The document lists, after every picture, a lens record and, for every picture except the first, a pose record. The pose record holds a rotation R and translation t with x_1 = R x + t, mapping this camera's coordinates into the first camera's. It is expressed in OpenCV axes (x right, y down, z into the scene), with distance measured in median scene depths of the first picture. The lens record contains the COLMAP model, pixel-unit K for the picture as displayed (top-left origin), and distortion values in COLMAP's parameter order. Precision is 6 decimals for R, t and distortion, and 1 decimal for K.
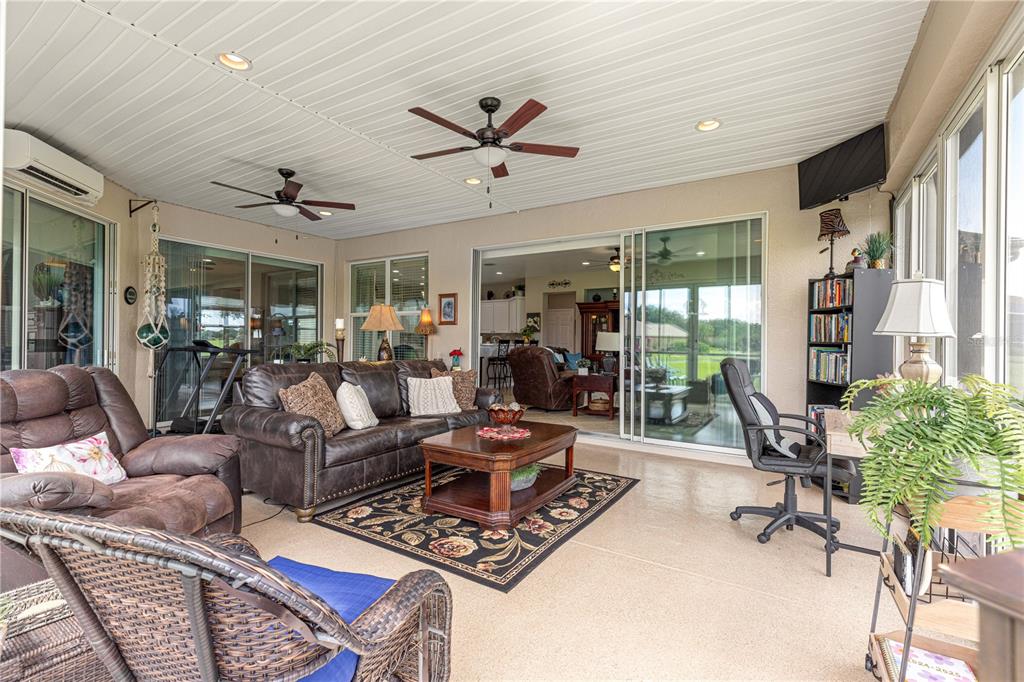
lens RADIAL K [[458.4, 0, 514.1], [0, 458.4, 347.3], [0, 0, 1]] dist [0.004346, 0.000368]
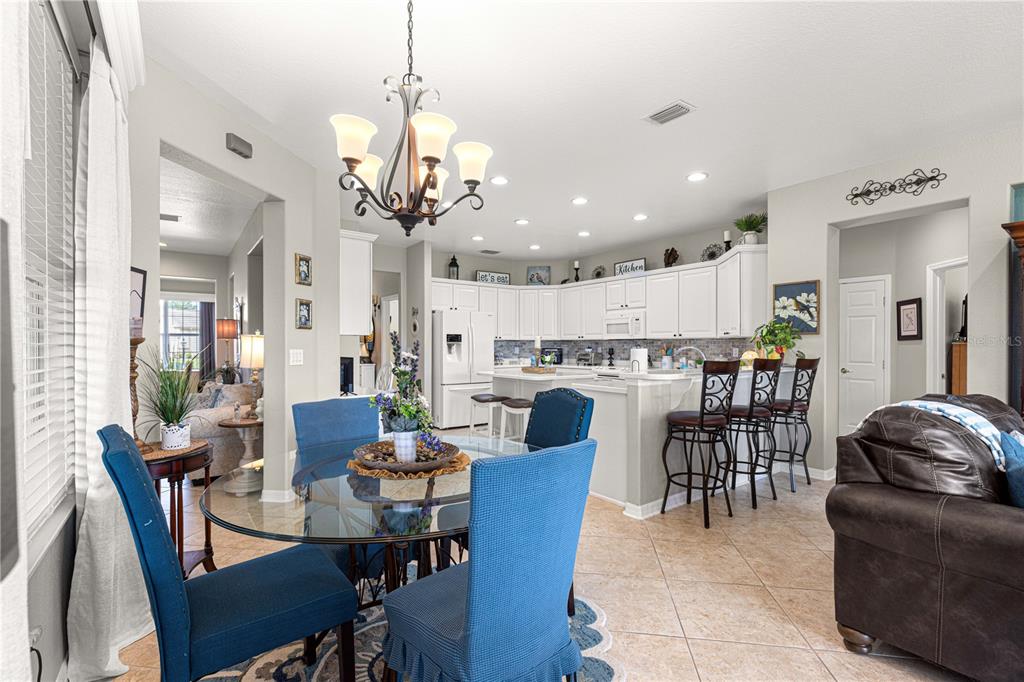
lens RADIAL K [[458.4, 0, 514.1], [0, 458.4, 347.3], [0, 0, 1]] dist [0.004346, 0.000368]
pose [[0.927370, -0.011233, -0.373978, -0.029981], [0.008654, 0.999926, -0.008575, -0.021714], [0.374046, 0.004716, 0.927398, 0.574889]]
